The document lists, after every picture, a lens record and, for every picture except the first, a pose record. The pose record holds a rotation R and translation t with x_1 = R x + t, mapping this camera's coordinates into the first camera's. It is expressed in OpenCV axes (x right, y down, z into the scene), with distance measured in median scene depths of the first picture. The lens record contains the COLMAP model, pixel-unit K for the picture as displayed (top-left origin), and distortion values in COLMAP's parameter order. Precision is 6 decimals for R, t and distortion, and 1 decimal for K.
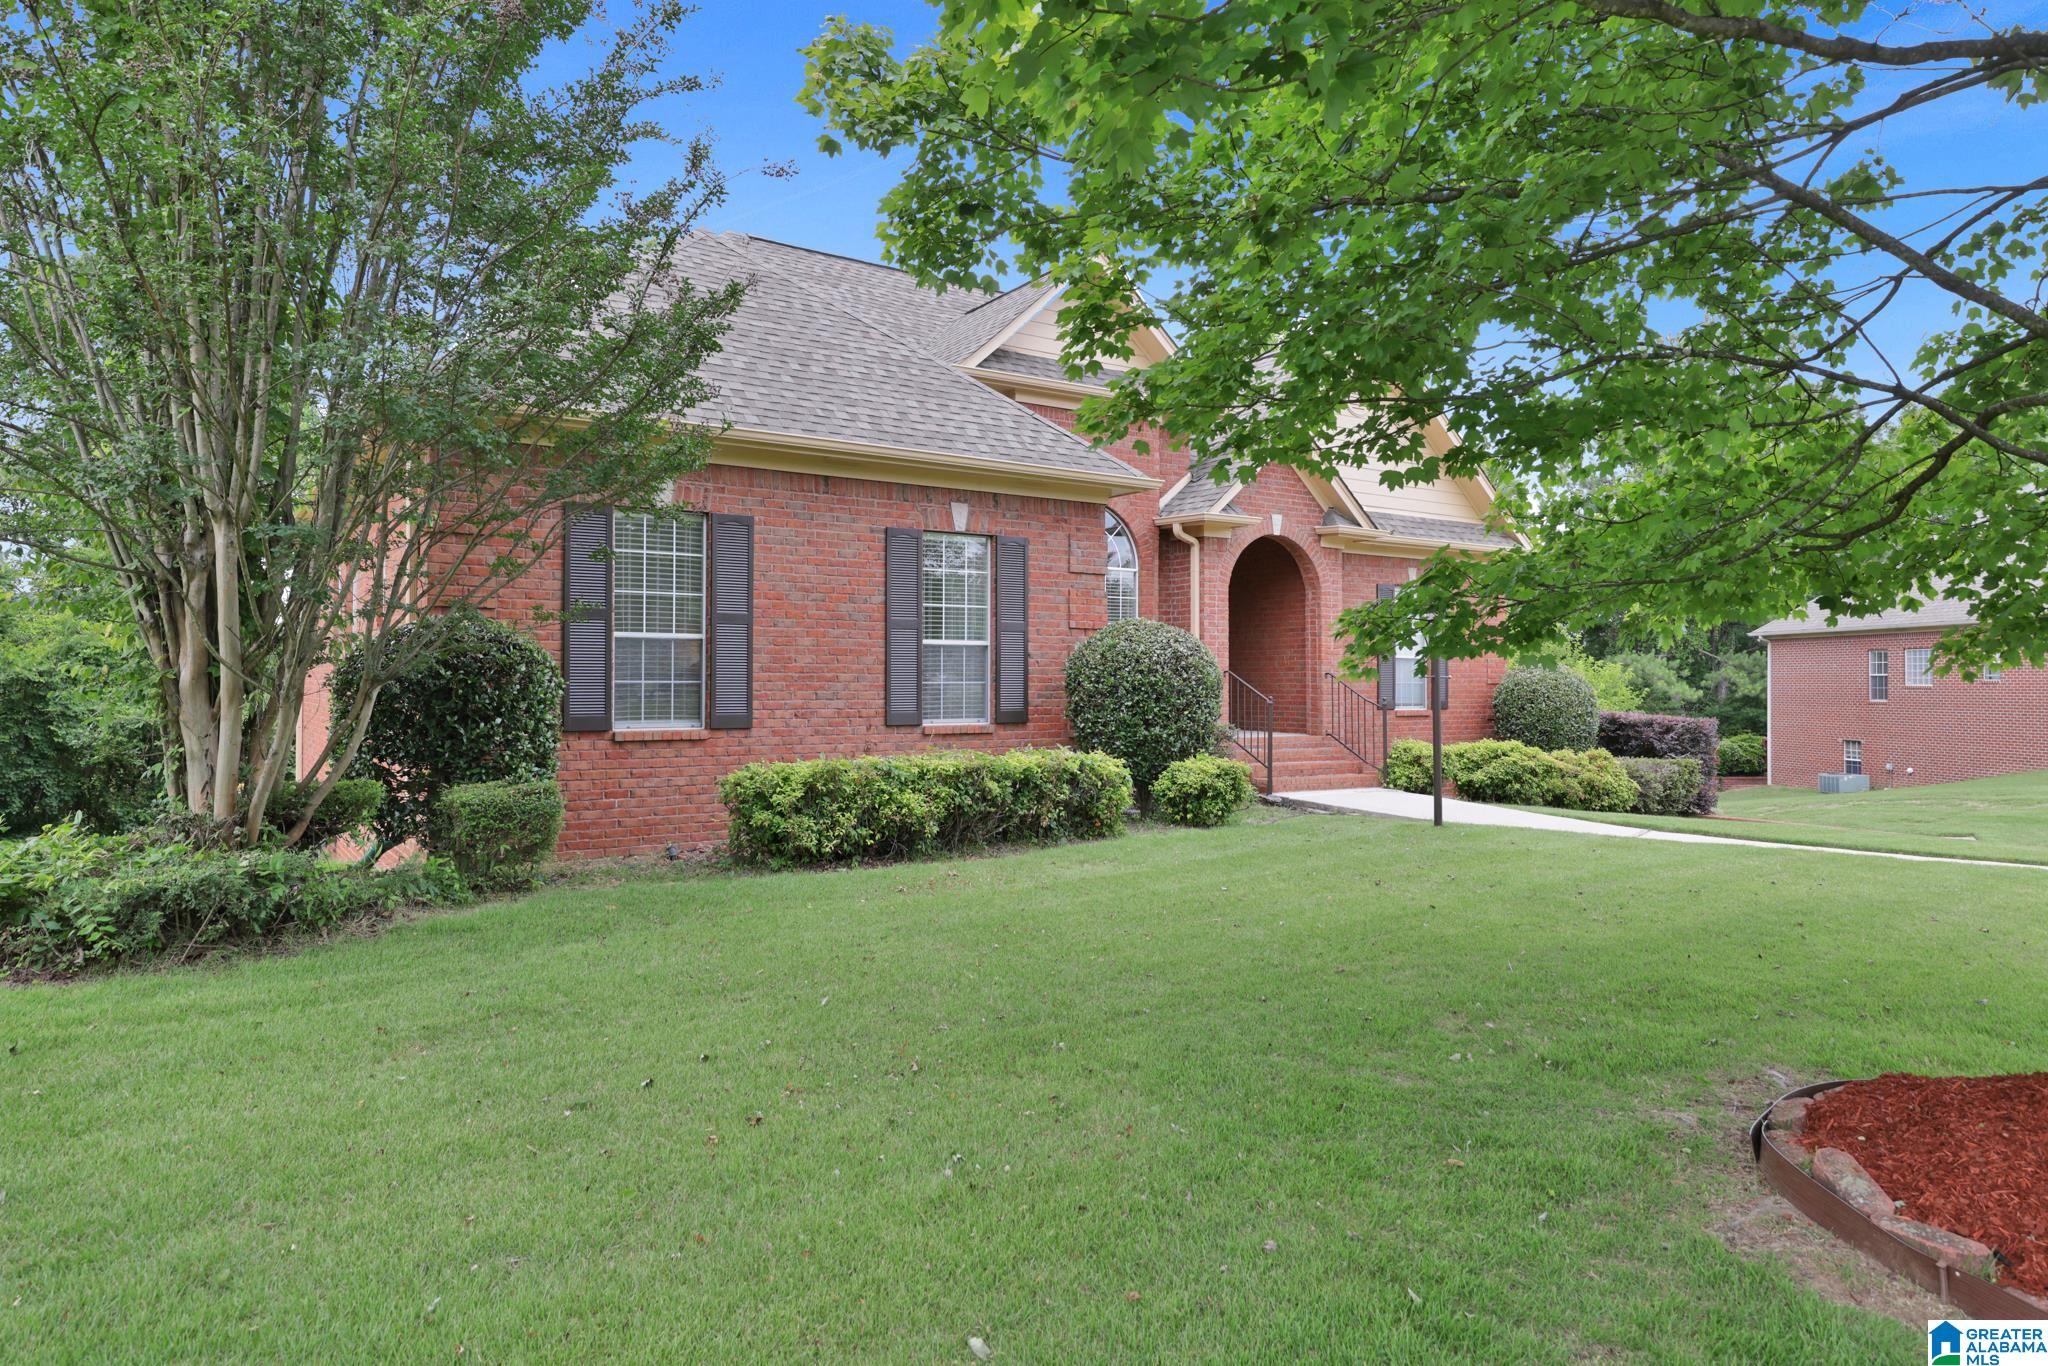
lens RADIAL K [[1239.1, 0, 1024.4], [0, 1239.1, 681.7], [0, 0, 1]] dist [0.004378, 0.000270]
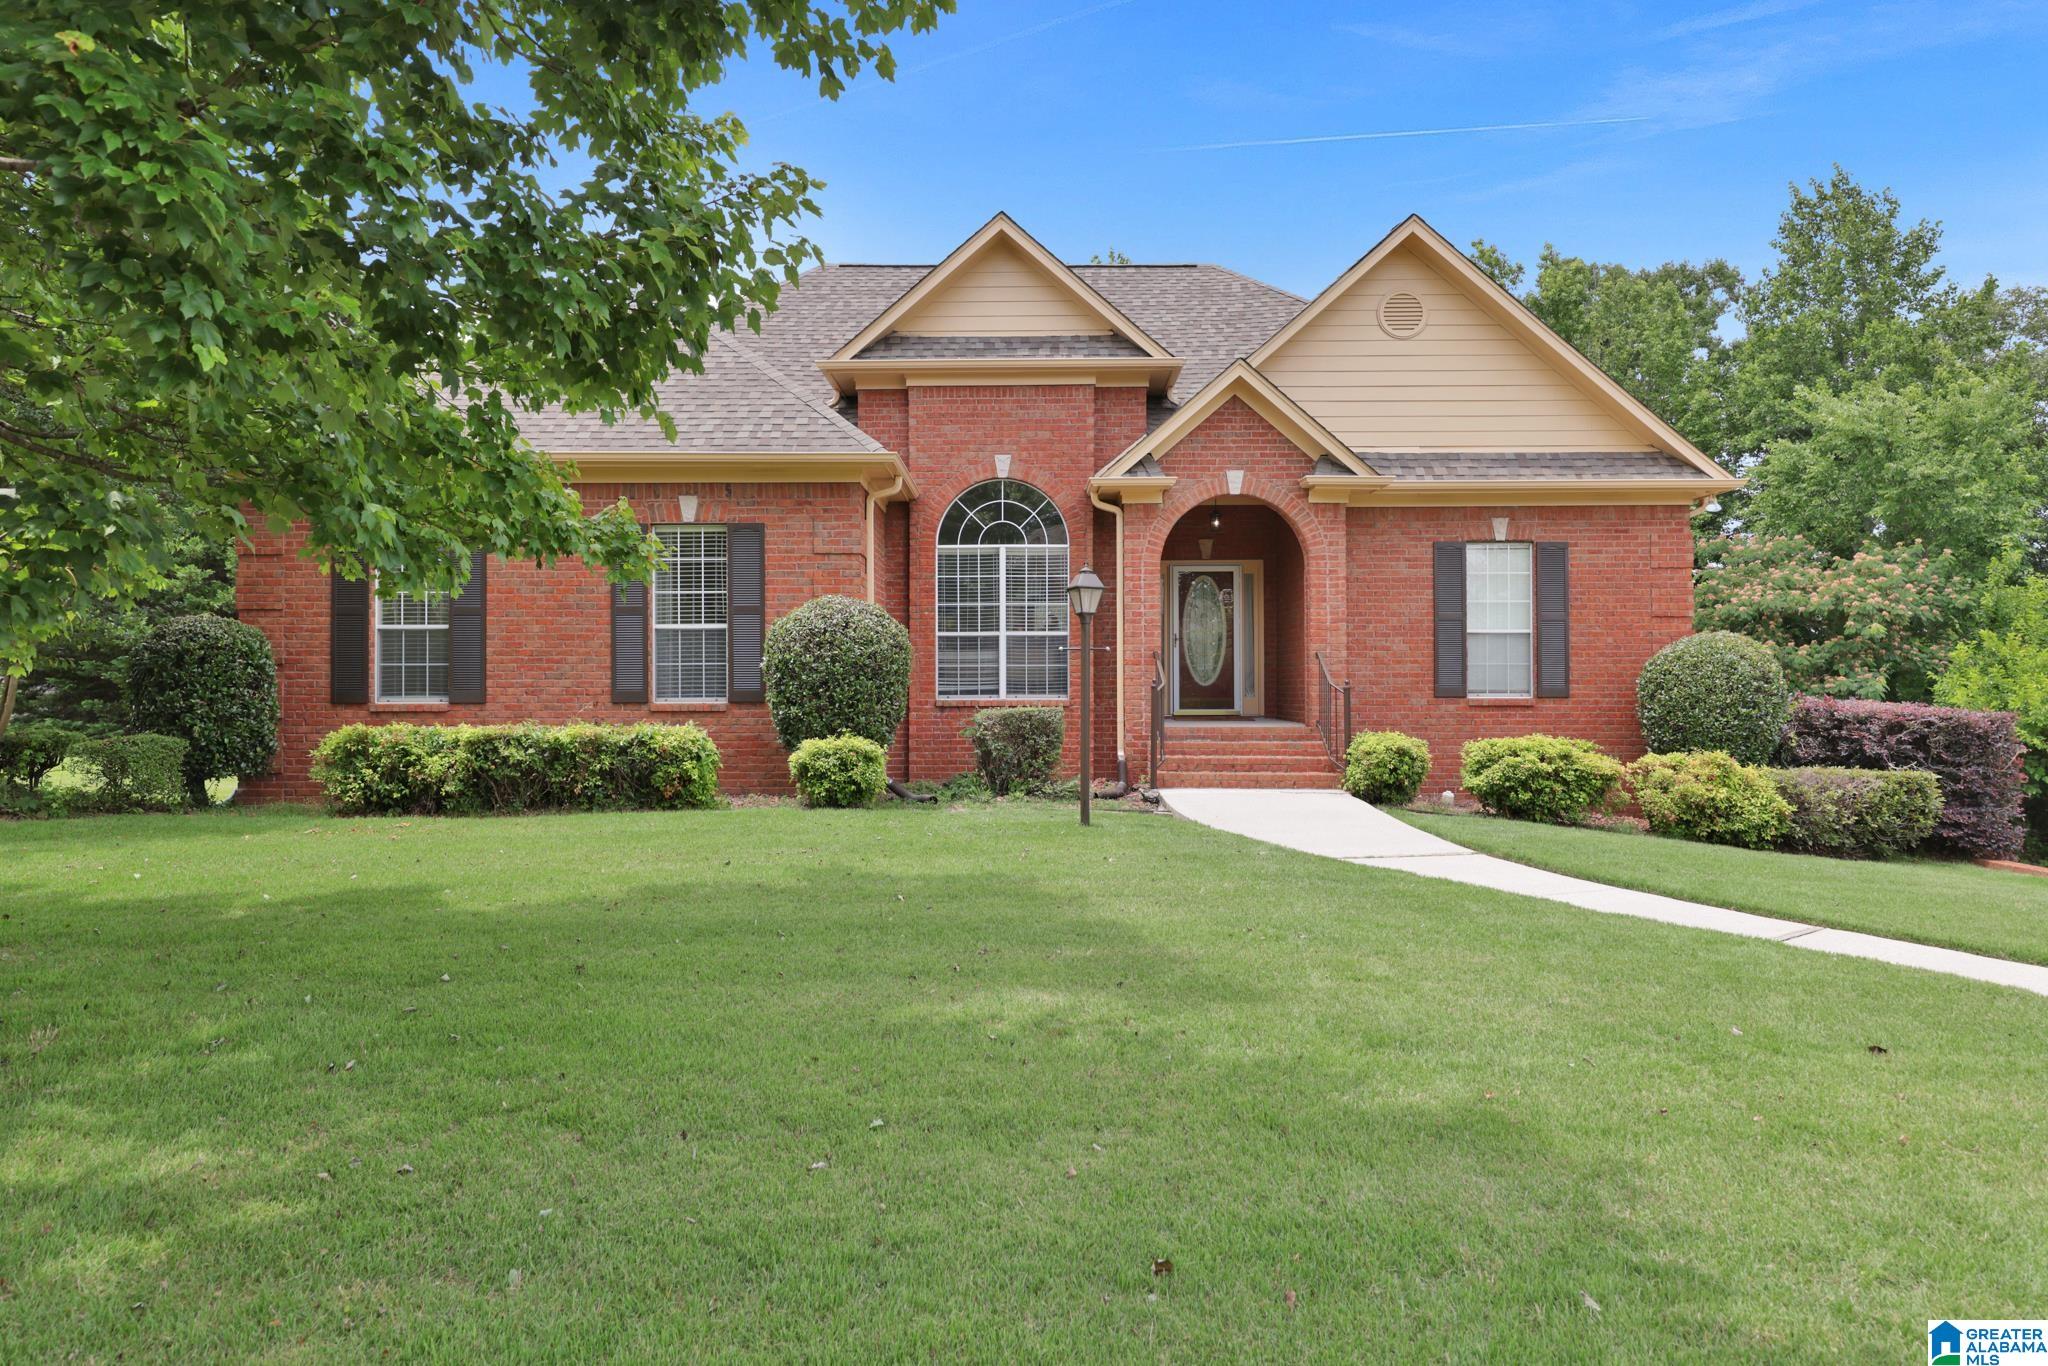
lens RADIAL K [[1239.1, 0, 1024.1], [0, 1239.1, 683.1], [0, 0, 1]] dist [0.004378, 0.000270]
pose [[0.831444, -0.004996, -0.555587, 0.772003], [0.004565, 0.999987, -0.002161, 0.020850], [0.555591, -0.000740, 0.831456, 0.267228]]
